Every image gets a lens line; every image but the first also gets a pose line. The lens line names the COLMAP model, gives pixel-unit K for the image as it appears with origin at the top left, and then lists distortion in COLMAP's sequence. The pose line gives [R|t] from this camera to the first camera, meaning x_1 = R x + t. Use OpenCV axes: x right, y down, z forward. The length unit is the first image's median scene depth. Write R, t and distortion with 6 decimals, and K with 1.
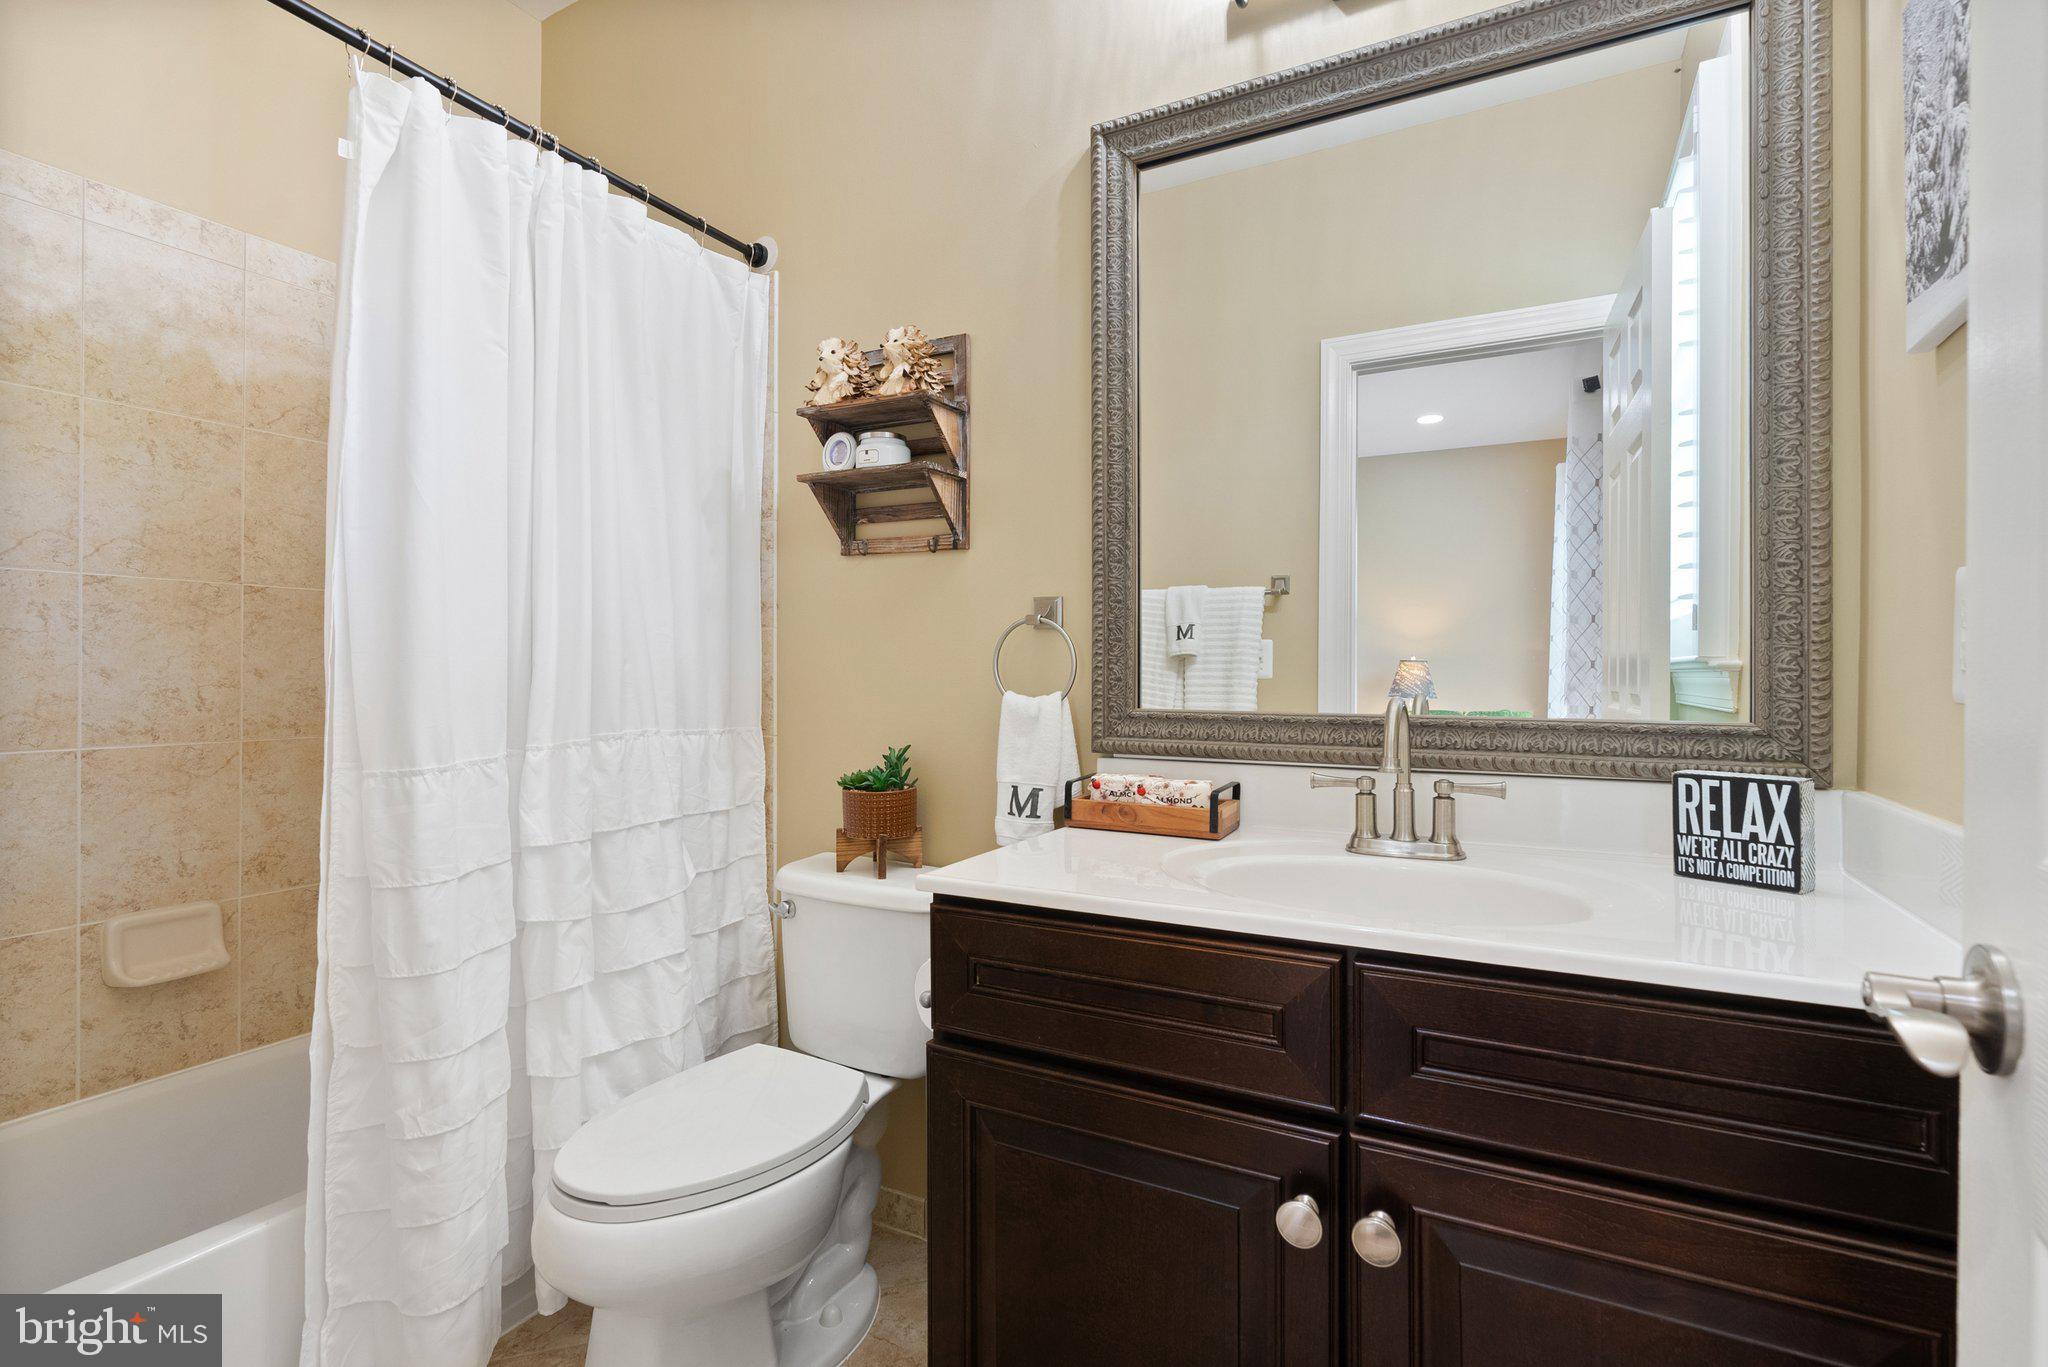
lens RADIAL K [[940.9, 0, 1025.5], [0, 940.9, 668.9], [0, 0, 1]] dist [-0.001867, 0.000383]
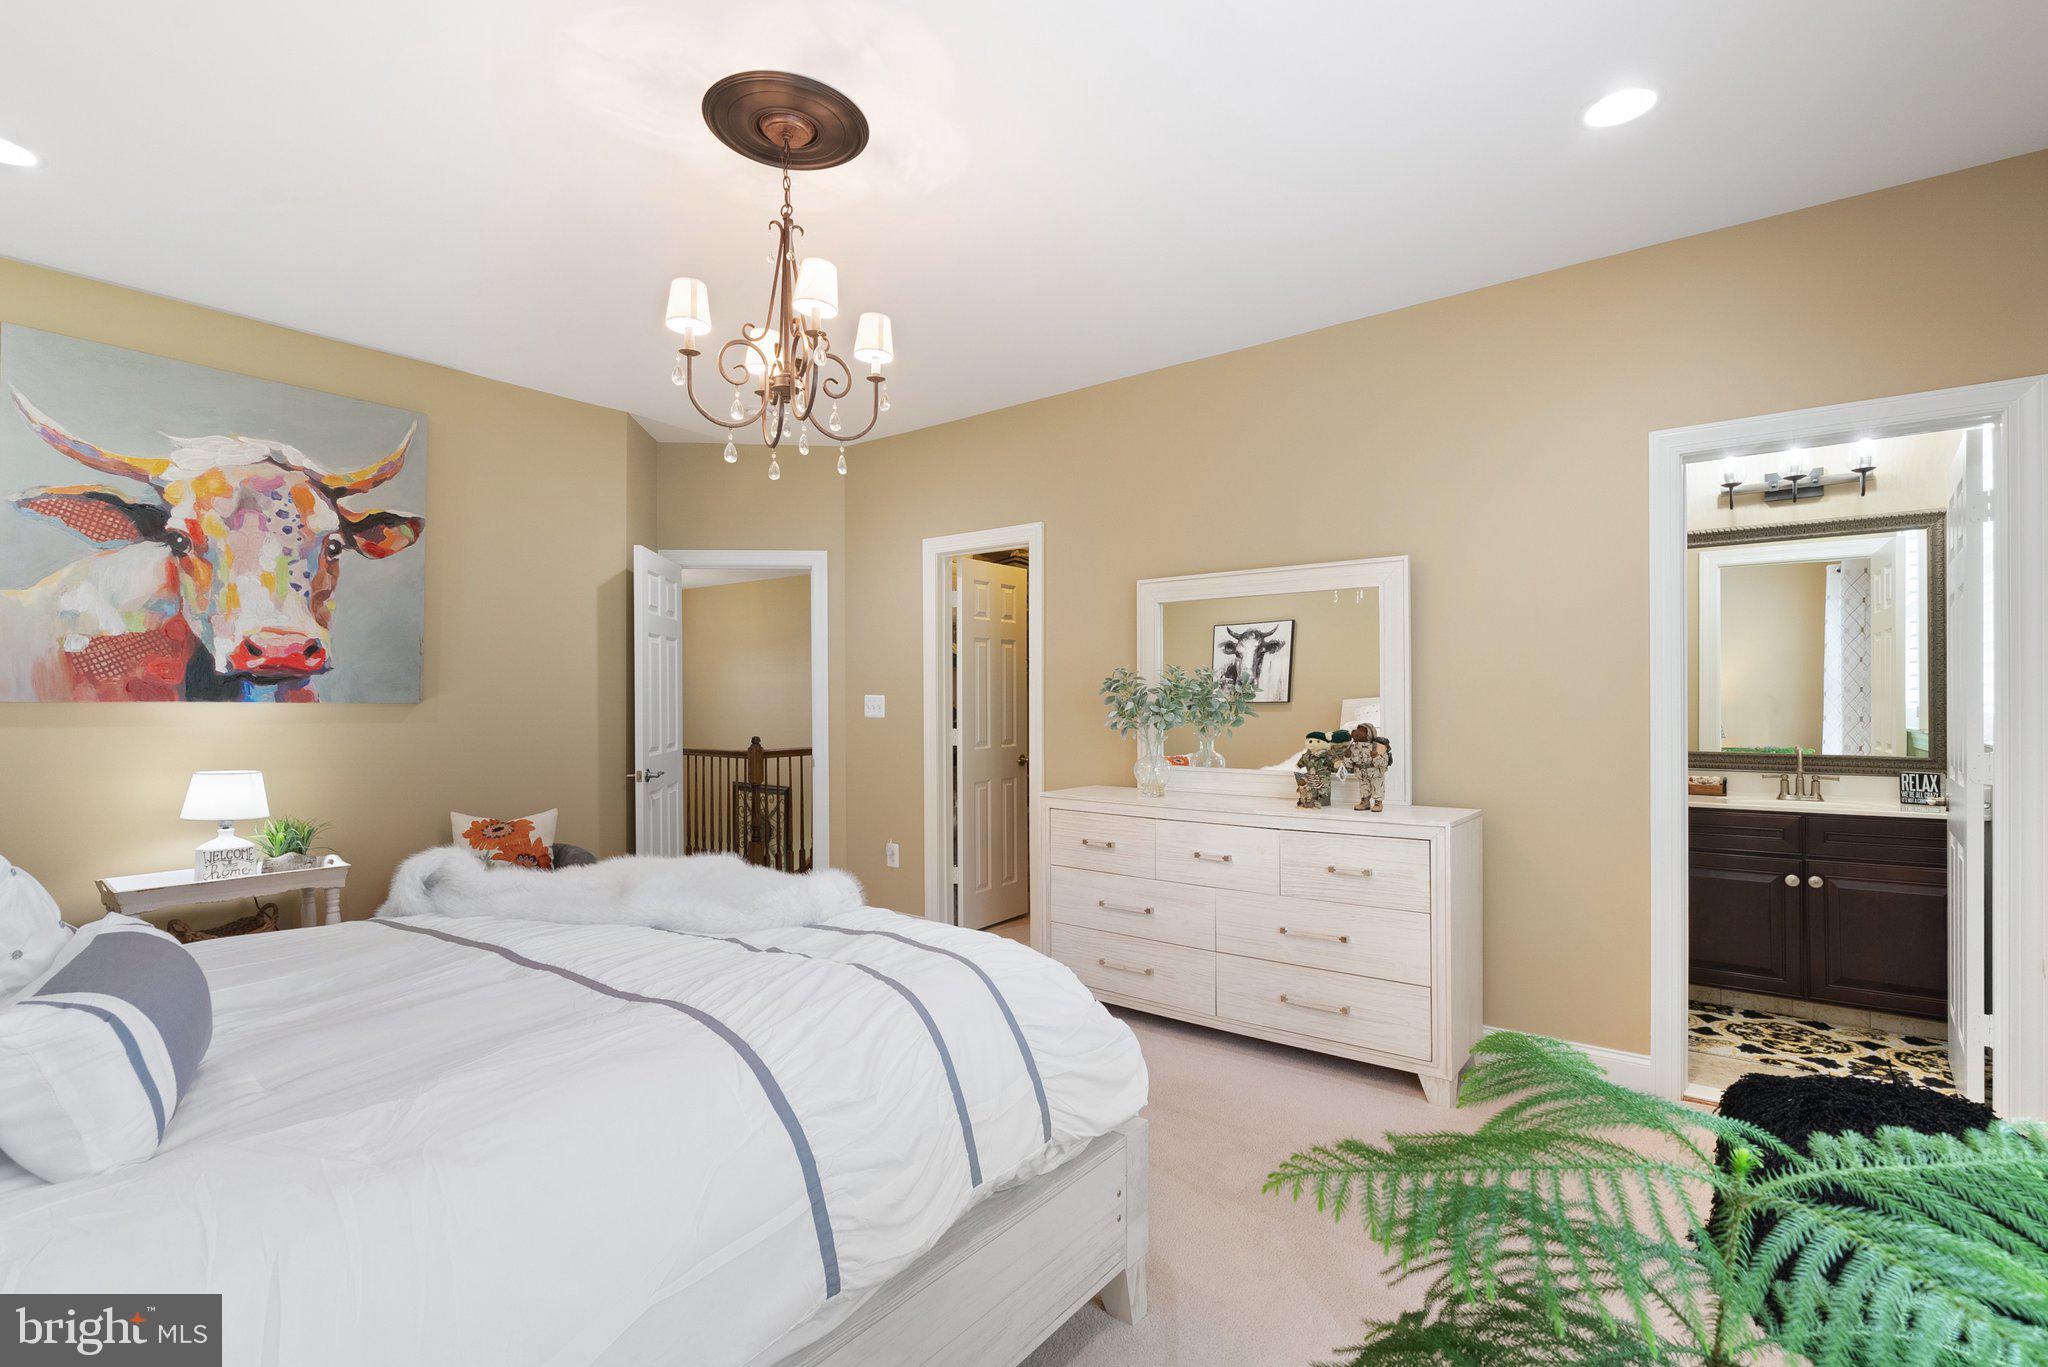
lens RADIAL K [[953.0, 0, 1032.0], [0, 953.0, 694.0], [0, 0, 1]] dist [-0.007862, 0.001470]
pose [[0.985727, -0.005159, -0.168272, -1.633089], [0.003942, 0.999964, -0.007569, -0.139747], [0.168305, 0.006797, 0.985712, -2.605015]]
